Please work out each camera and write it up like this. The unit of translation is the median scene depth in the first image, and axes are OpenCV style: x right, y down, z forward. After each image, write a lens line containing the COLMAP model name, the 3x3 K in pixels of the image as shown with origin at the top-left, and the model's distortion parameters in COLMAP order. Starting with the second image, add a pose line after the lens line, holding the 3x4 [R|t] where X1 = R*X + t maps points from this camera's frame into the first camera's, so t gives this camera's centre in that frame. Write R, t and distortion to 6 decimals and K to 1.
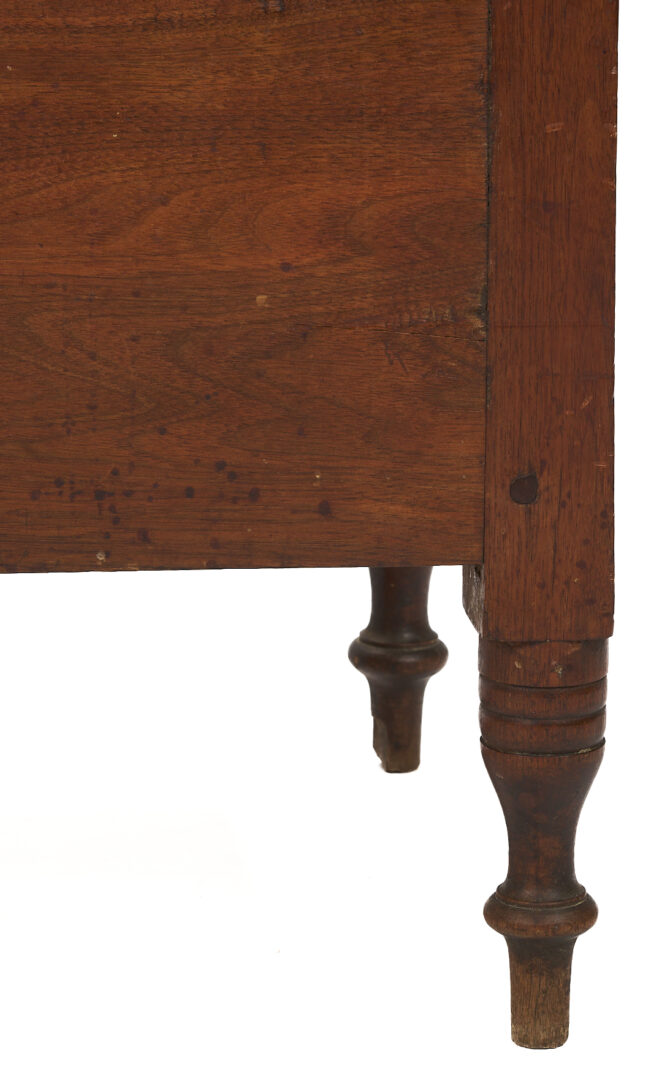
lens RADIAL K [[2845.4, 0, 331.9], [0, 2845.4, 540.2], [0, 0, 1]] dist [0.028886, 0.000000]
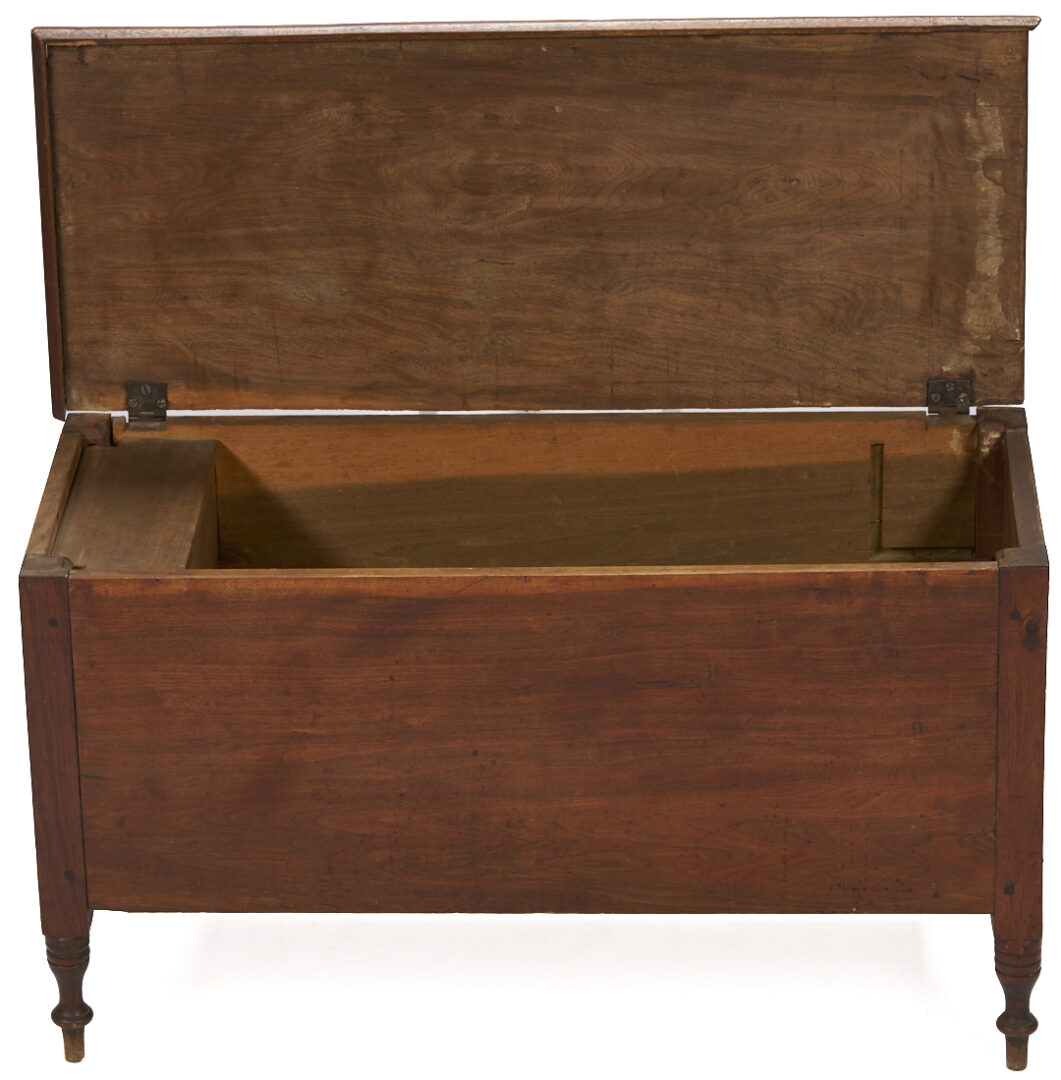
lens RADIAL K [[4454.9, 0, 530.4], [0, 4454.9, 540.3], [0, 0, 1]] dist [0.162528, 0.000000]
pose [[0.993523, 0.012981, -0.112884, 0.090988], [0.020217, 0.957407, 0.288033, -1.595223], [0.111815, -0.288449, 0.950944, -3.058608]]
